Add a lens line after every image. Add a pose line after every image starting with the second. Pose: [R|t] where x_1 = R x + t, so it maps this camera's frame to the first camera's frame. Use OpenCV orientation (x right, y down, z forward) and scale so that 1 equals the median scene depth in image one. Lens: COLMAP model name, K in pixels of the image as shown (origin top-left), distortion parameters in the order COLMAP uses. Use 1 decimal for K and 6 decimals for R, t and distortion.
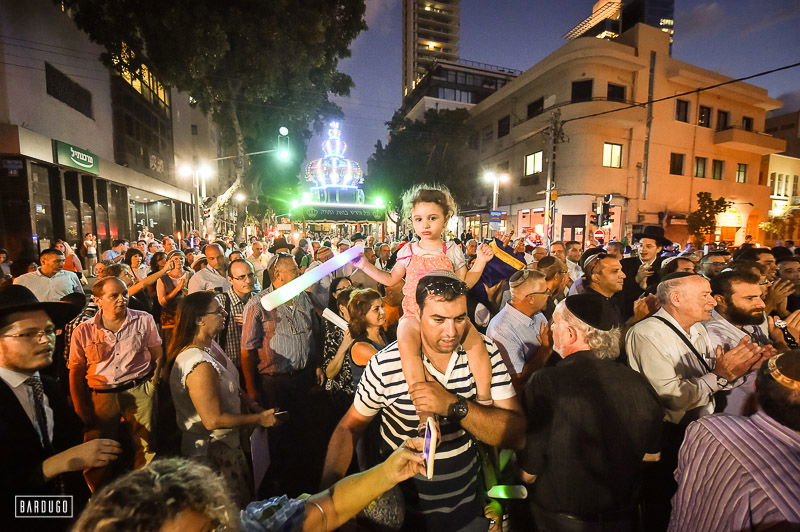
lens RADIAL K [[317.8, 0, 398.8], [0, 317.8, 264.3], [0, 0, 1]] dist [-0.019053, -0.000498]
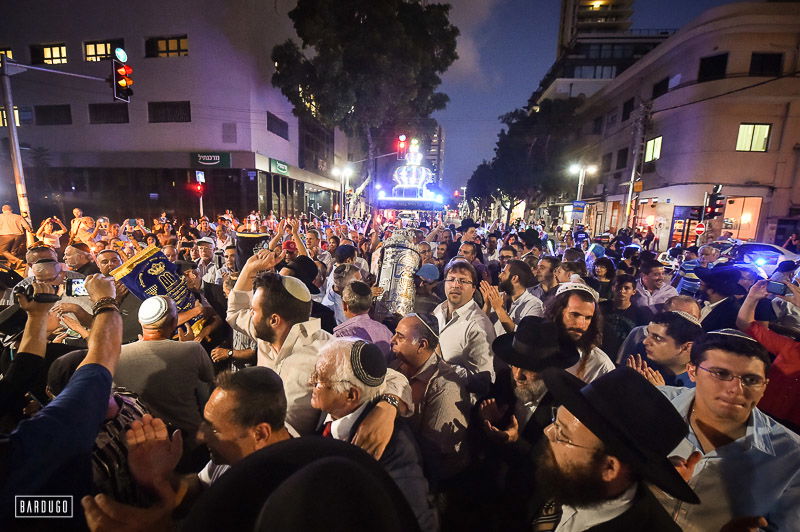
lens RADIAL K [[317.8, 0, 398.8], [0, 317.8, 264.3], [0, 0, 1]] dist [-0.019053, -0.000498]
pose [[0.906402, 0.091496, -0.412387, 0.189717], [-0.071585, 0.995410, 0.063512, 0.015474], [0.416306, -0.028046, 0.908792, -0.190533]]
